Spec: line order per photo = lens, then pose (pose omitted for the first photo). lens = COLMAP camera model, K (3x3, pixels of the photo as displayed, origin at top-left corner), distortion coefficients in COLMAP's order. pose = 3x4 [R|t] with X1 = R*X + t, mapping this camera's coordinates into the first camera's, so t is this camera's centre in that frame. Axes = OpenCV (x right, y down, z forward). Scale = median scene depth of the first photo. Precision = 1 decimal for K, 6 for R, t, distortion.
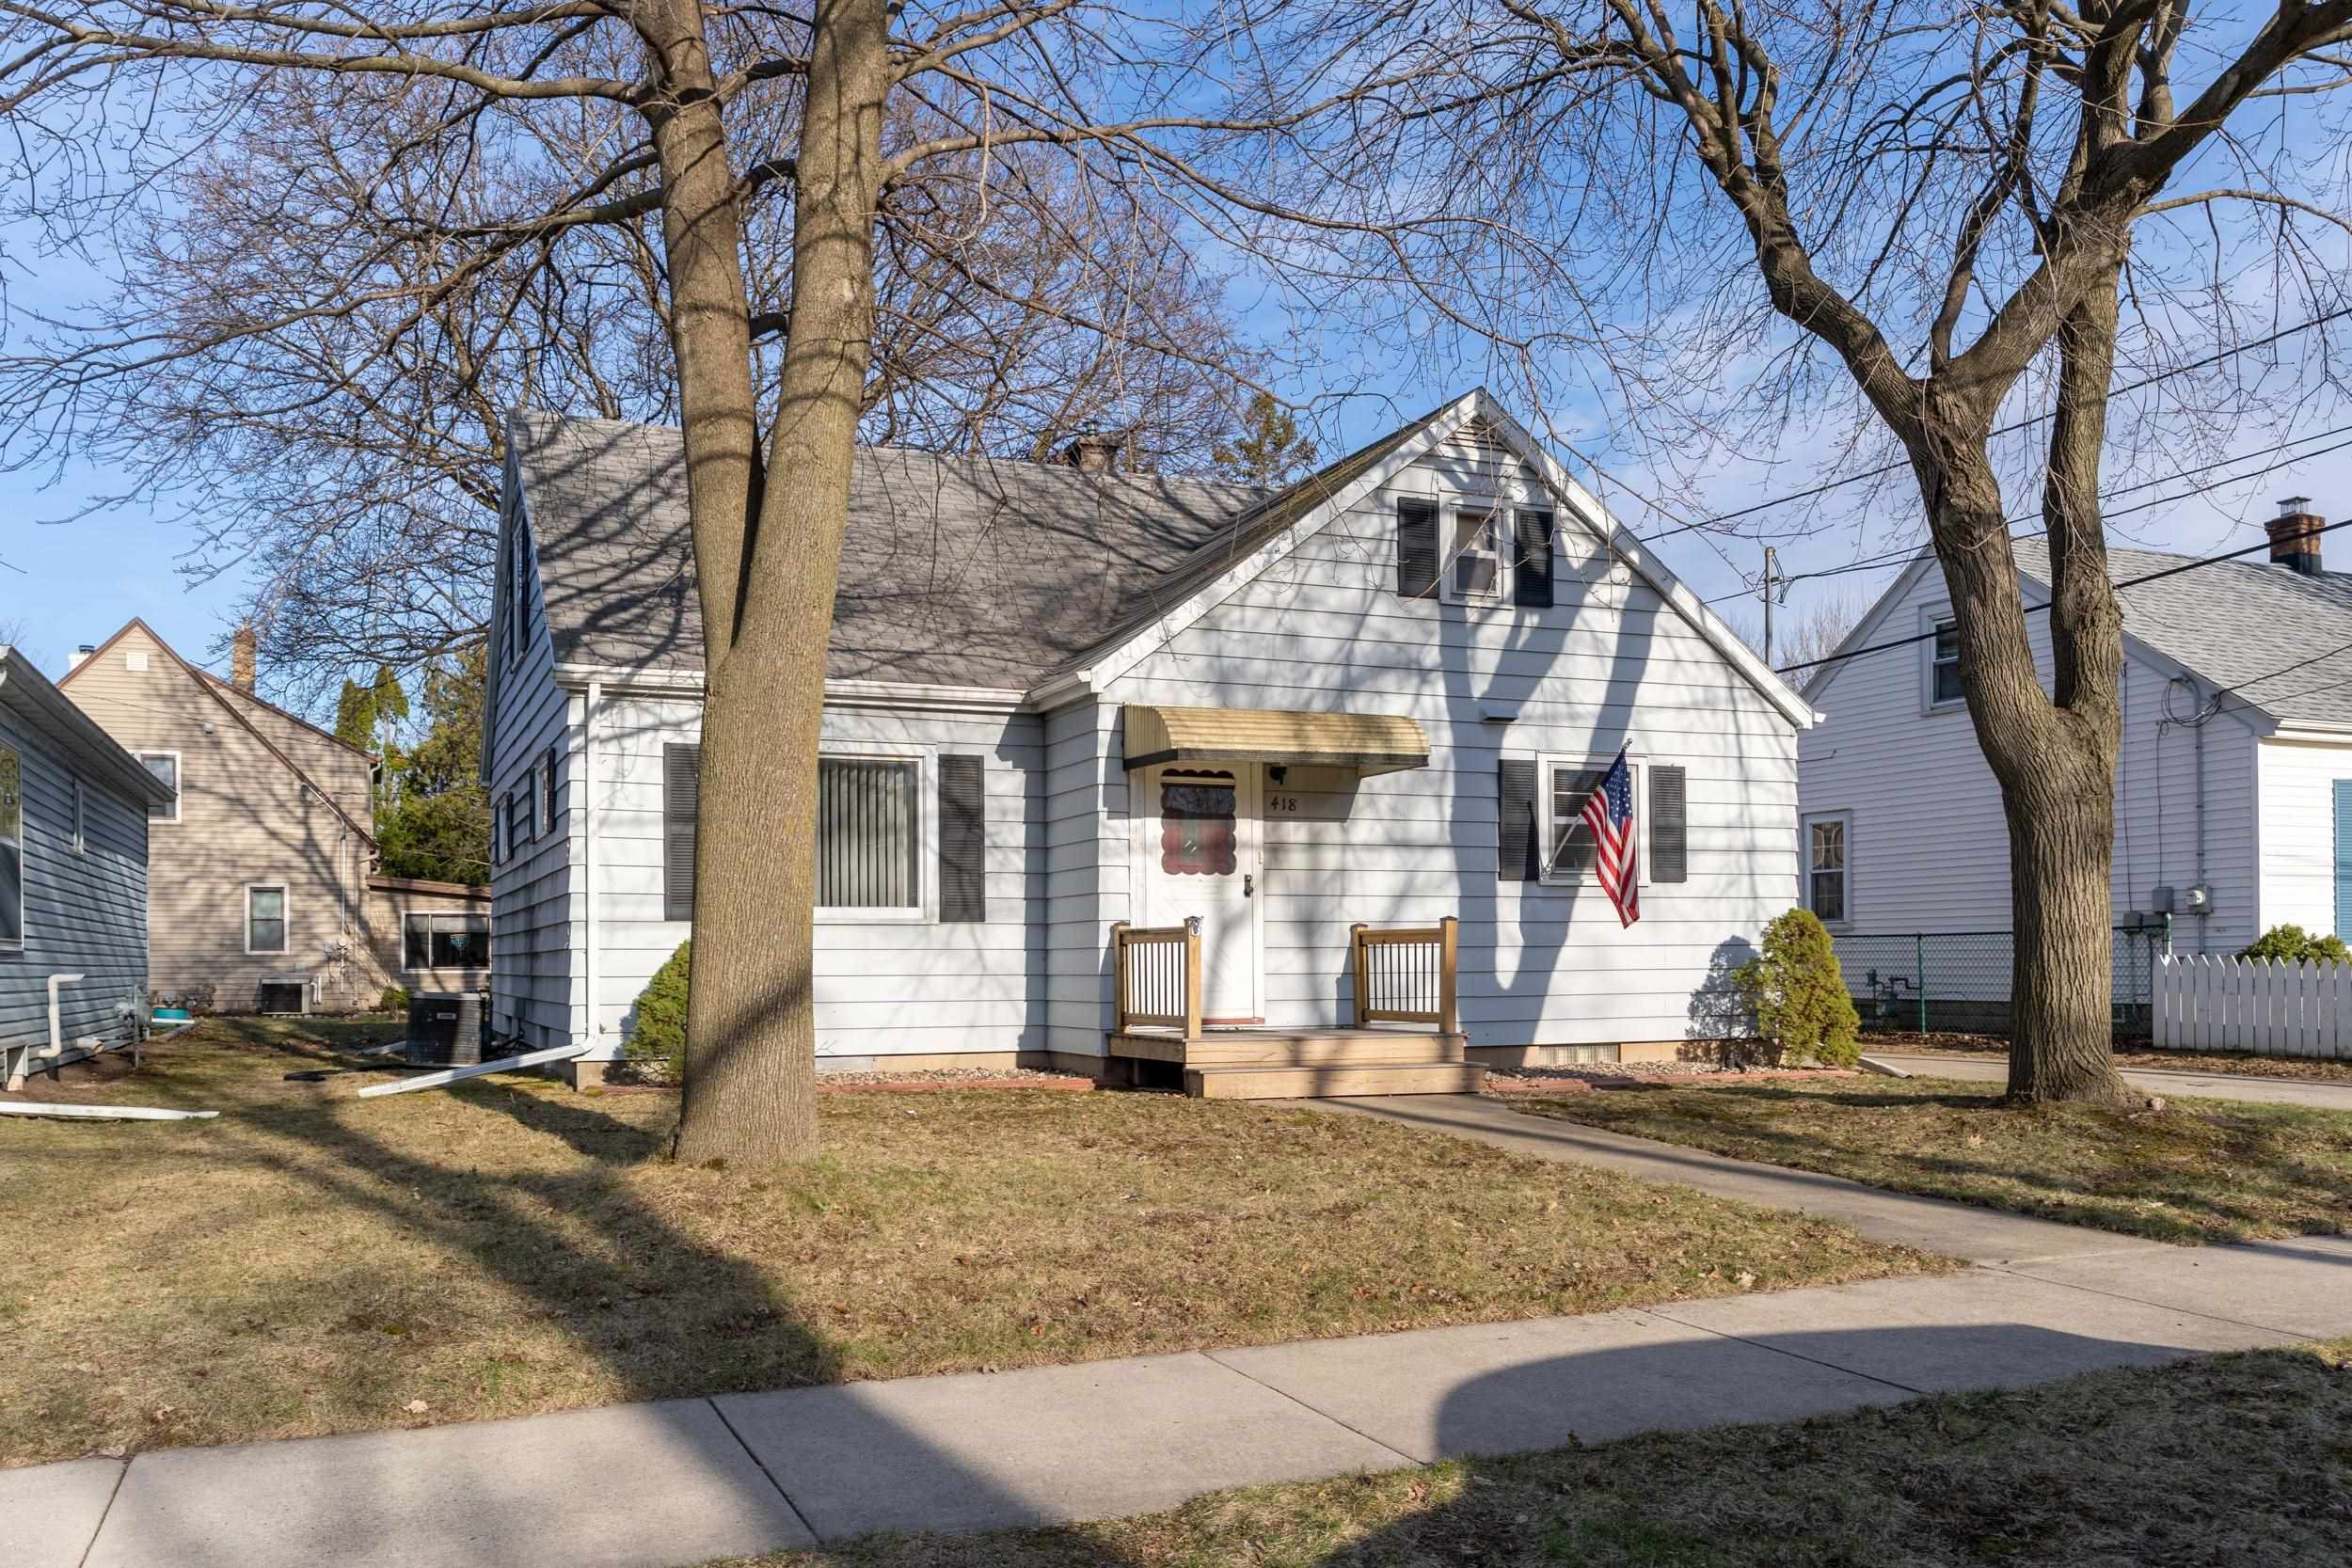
lens RADIAL K [[1887.5, 0, 1176.0], [0, 1887.5, 784.0], [0, 0, 1]] dist [0.003864, -0.001842]
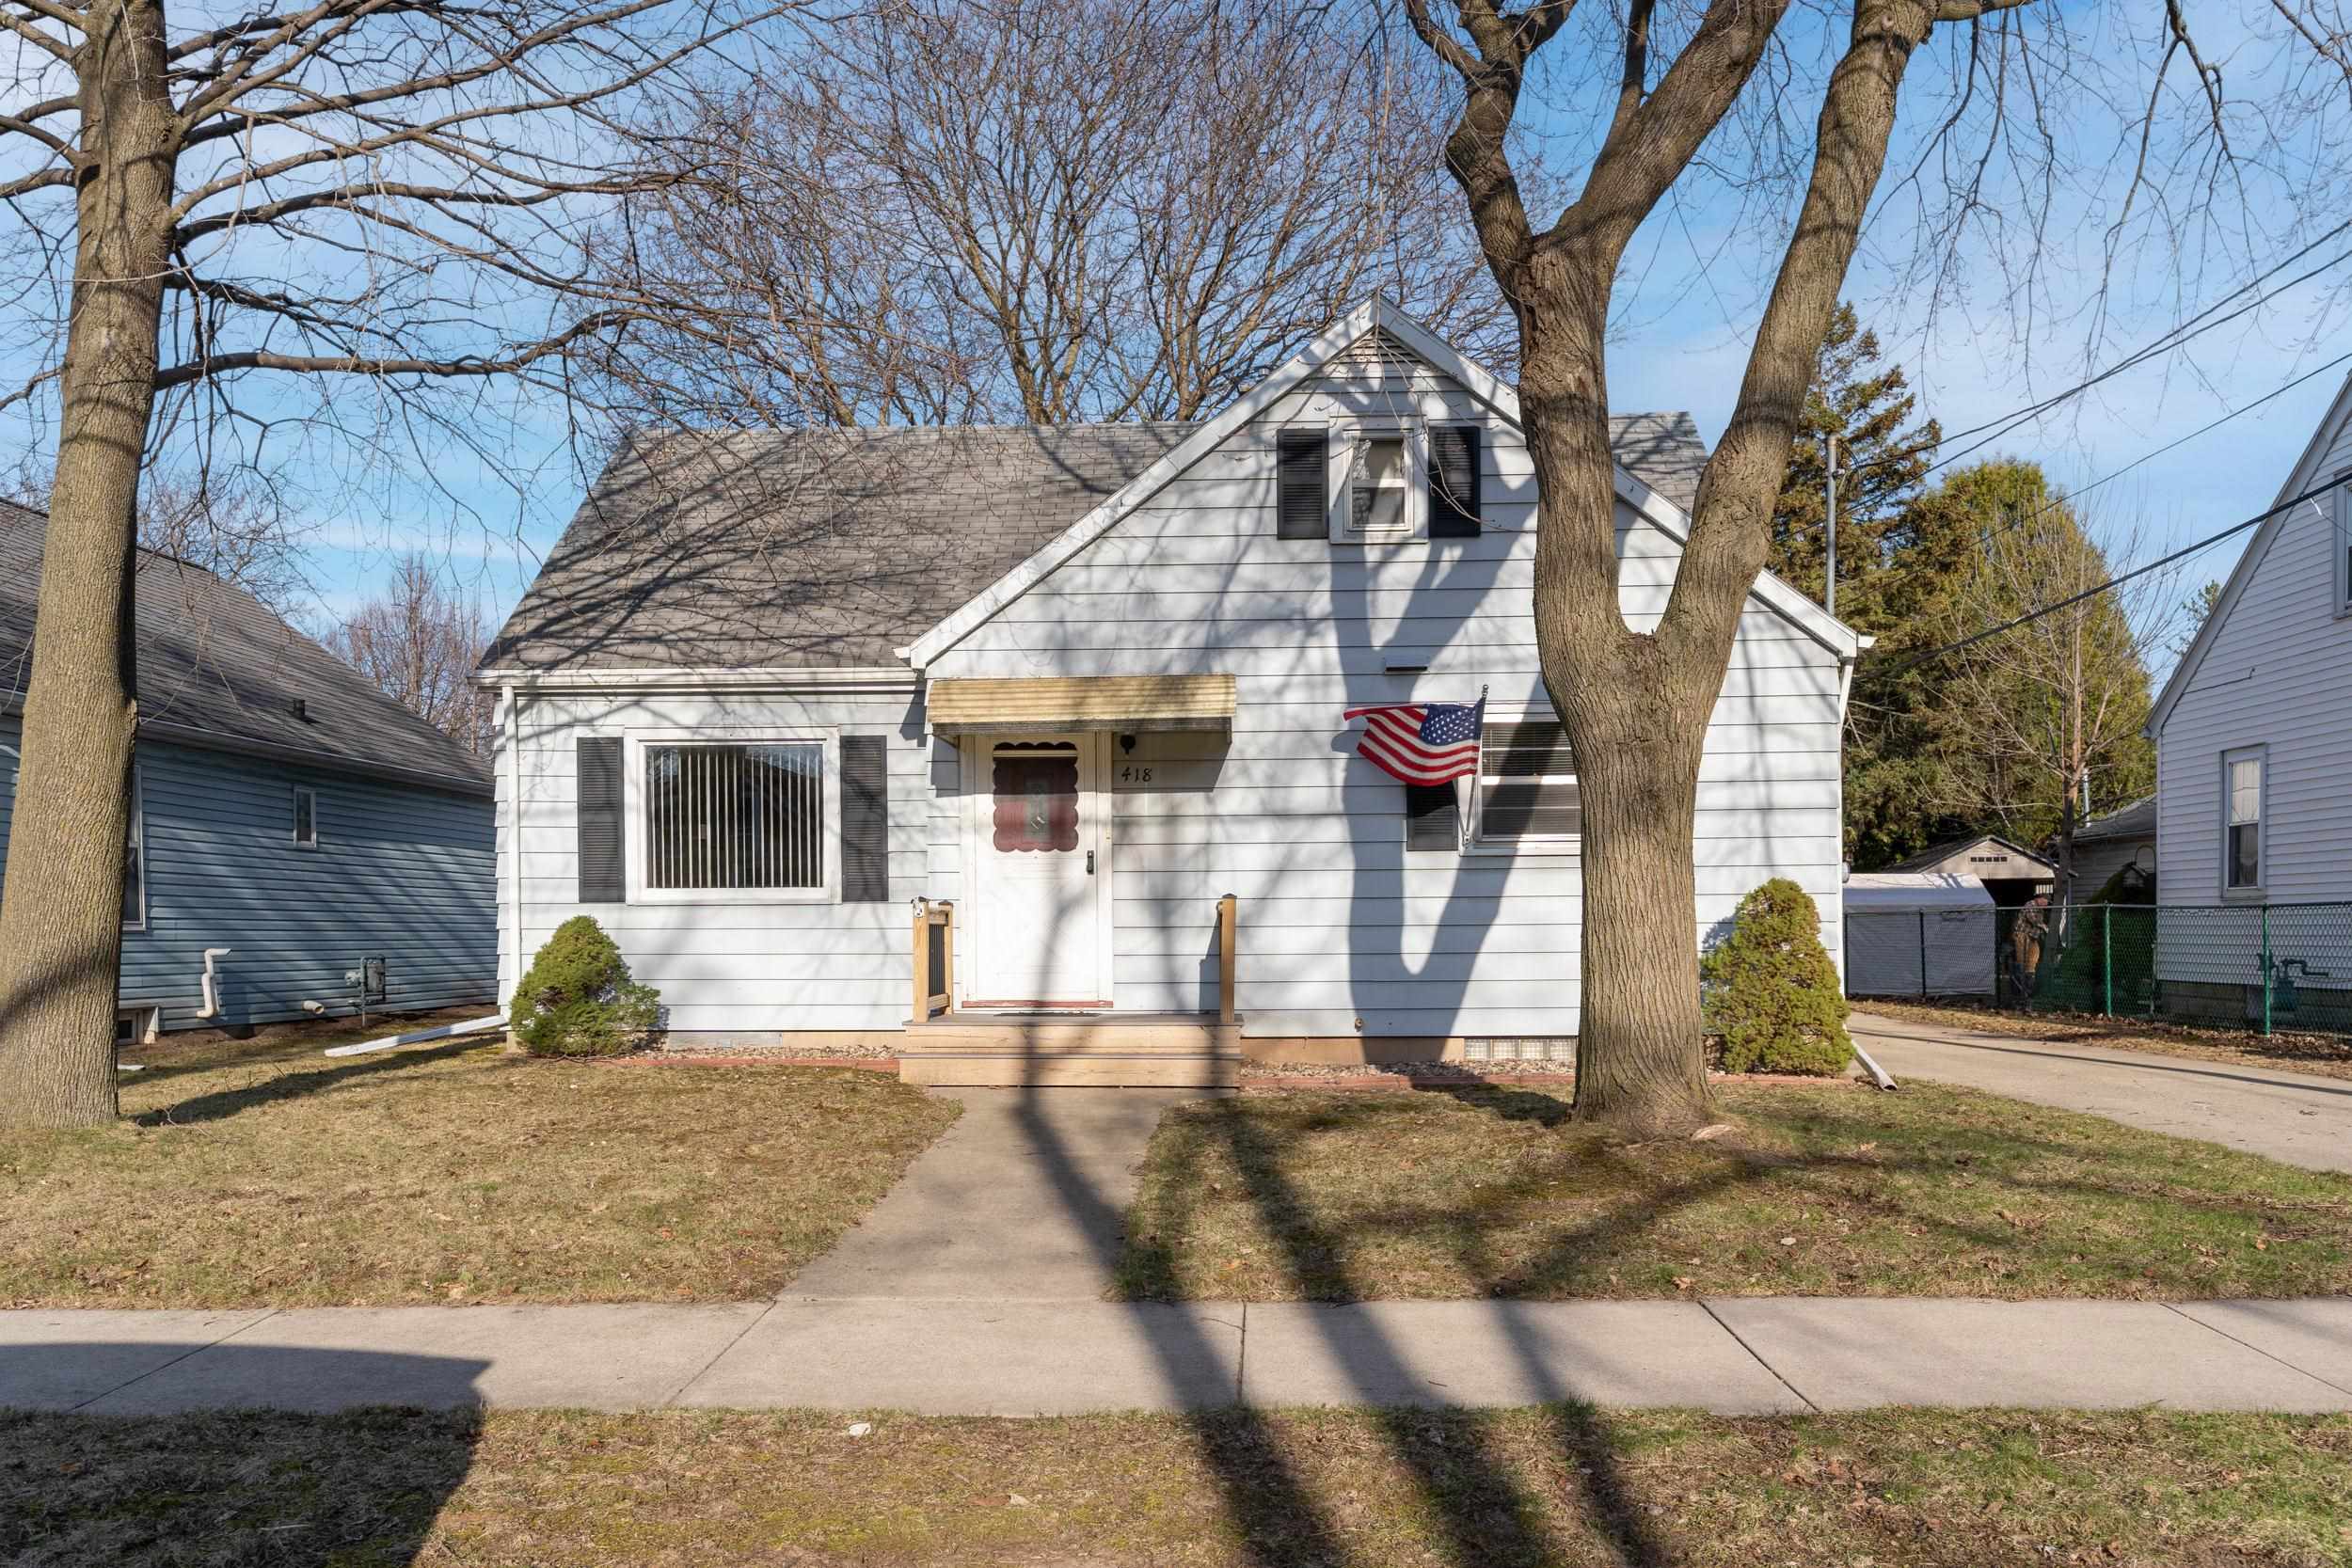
lens RADIAL K [[1958.5, 0, 1175.4], [0, 1958.5, 839.5], [0, 0, 1]] dist [0.001601, -0.008571]
pose [[0.904159, -0.018362, -0.426801, 0.478967], [0.039323, 0.998411, 0.040351, 0.004027], [0.425383, -0.053267, 0.903445, 0.124074]]
